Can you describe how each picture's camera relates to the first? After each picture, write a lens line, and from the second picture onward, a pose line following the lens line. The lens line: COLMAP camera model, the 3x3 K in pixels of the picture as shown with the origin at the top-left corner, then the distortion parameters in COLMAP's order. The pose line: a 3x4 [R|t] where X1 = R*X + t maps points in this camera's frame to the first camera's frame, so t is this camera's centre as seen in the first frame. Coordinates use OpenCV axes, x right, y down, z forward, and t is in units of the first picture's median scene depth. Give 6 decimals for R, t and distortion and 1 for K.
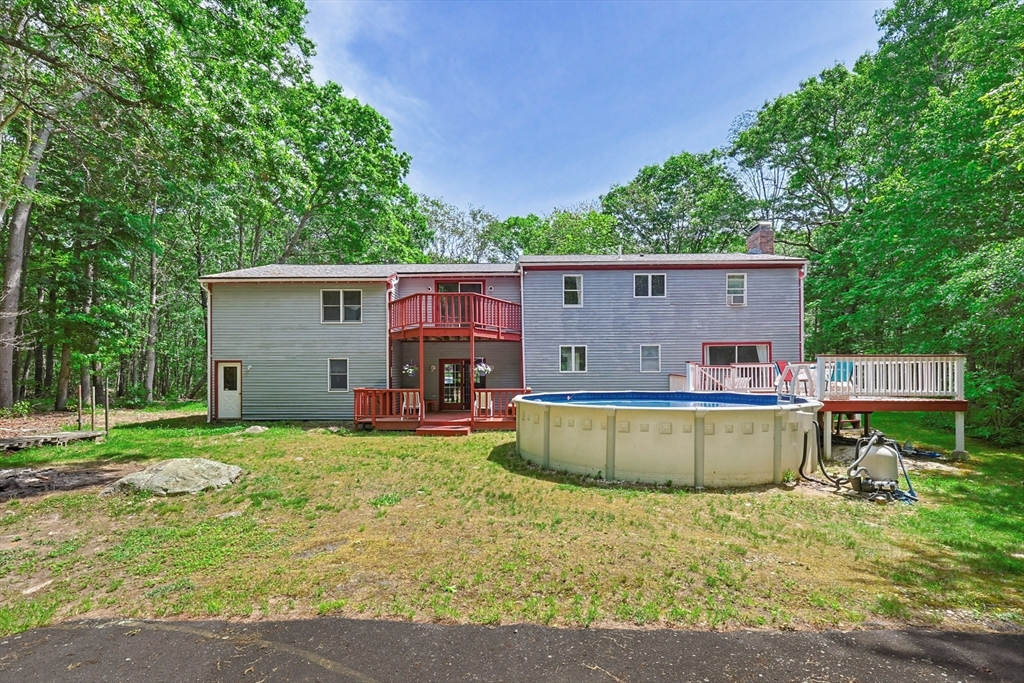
lens RADIAL K [[411.5, 0, 512.8], [0, 411.5, 345.9], [0, 0, 1]] dist [-0.000810, 0.001653]
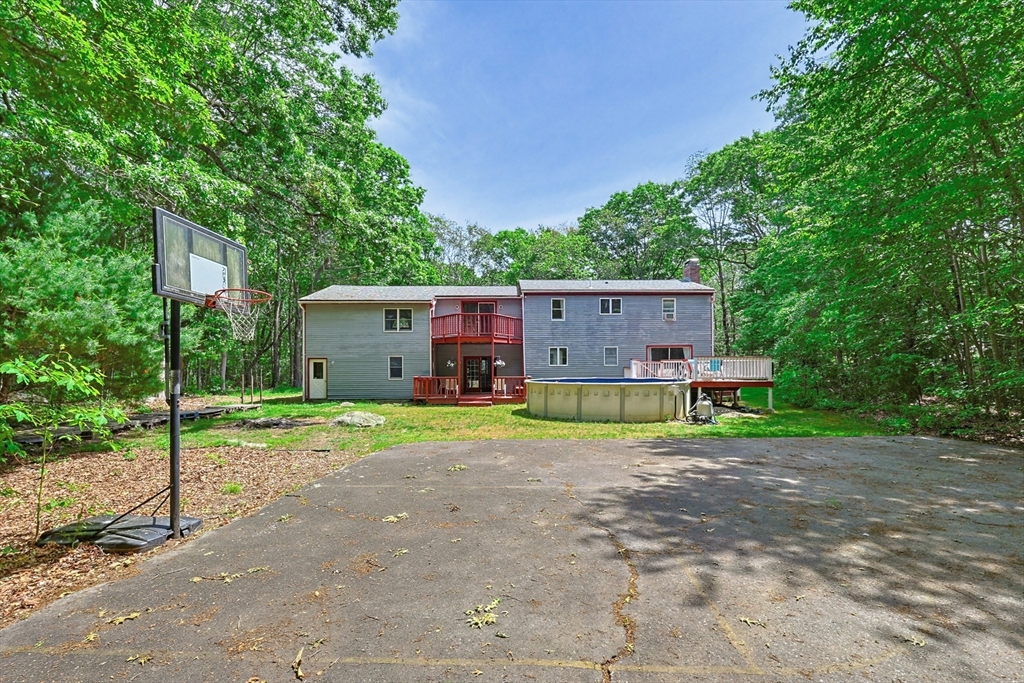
lens RADIAL K [[411.5, 0, 510.6], [0, 411.5, 339.3], [0, 0, 1]] dist [-0.000810, 0.001653]
pose [[0.999144, 0.001923, 0.041323, -0.080802], [-0.001920, 0.999998, -0.000121, -0.028844], [-0.041323, 0.000042, 0.999146, -0.442834]]
